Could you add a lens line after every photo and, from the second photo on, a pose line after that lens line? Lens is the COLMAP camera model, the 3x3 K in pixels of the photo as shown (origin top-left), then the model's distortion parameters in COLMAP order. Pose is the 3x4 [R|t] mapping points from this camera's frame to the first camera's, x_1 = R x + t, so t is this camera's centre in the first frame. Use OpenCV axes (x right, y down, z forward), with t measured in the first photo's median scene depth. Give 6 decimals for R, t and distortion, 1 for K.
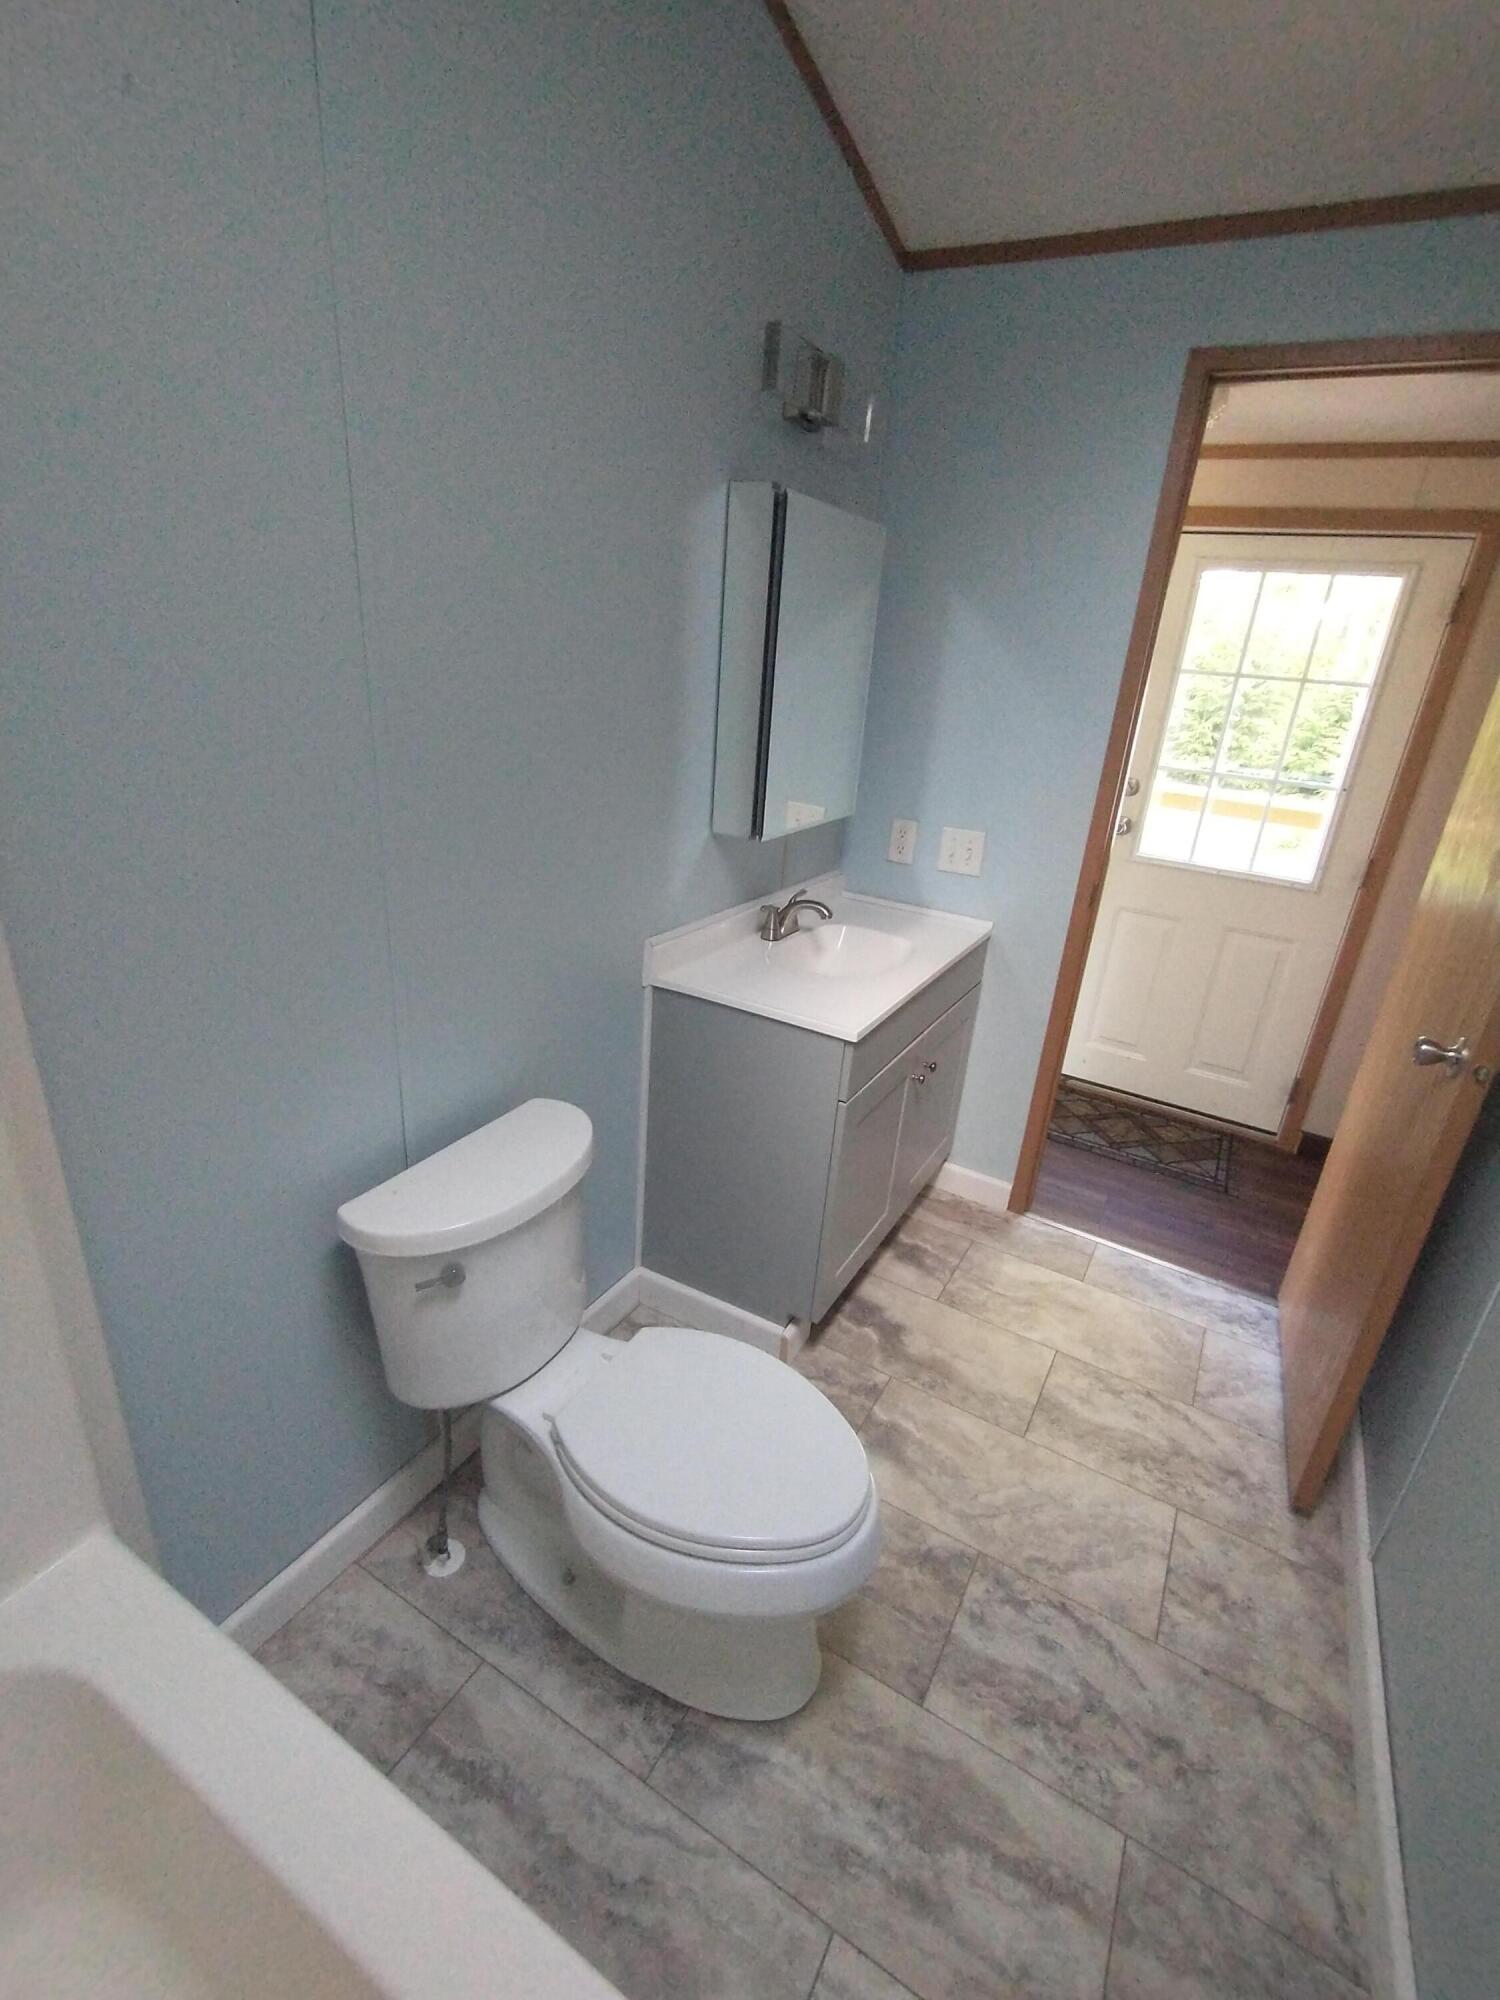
lens RADIAL K [[903.5, 0, 758.4], [0, 903.5, 1003.3], [0, 0, 1]] dist [0.004287, 0.001485]
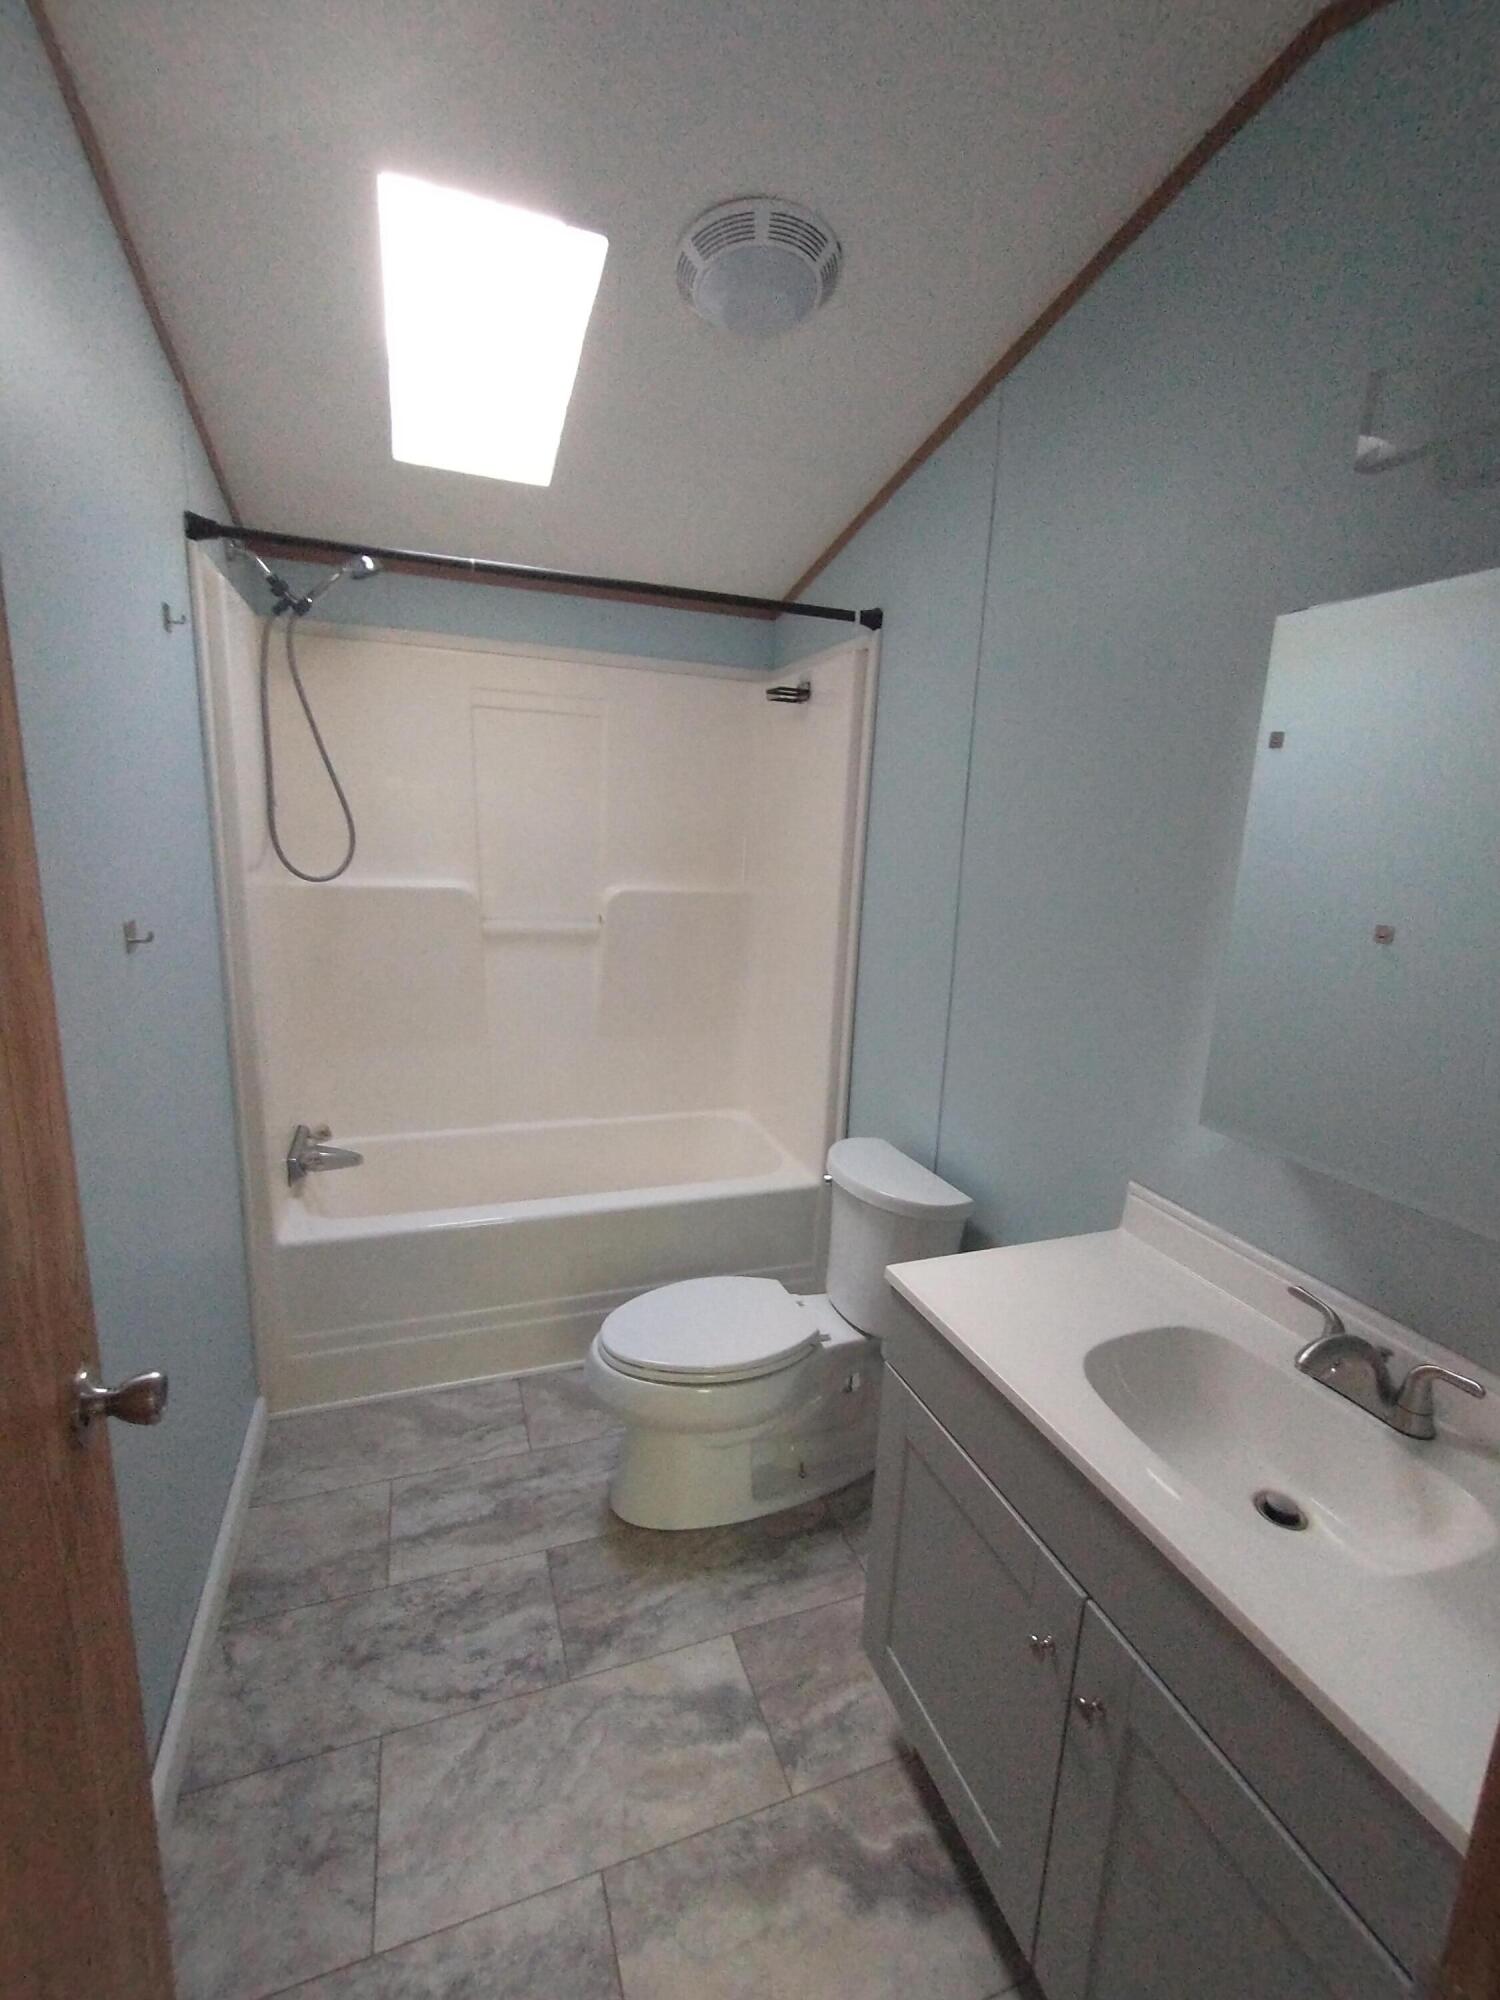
lens RADIAL K [[903.5, 0, 755.4], [0, 903.5, 1004.5], [0, 0, 1]] dist [0.004287, 0.001485]
pose [[-0.635939, 0.048997, -0.770183, 0.870606], [-0.364311, 0.860726, 0.355568, -0.447827], [0.680338, 0.506706, -0.529518, 1.353289]]
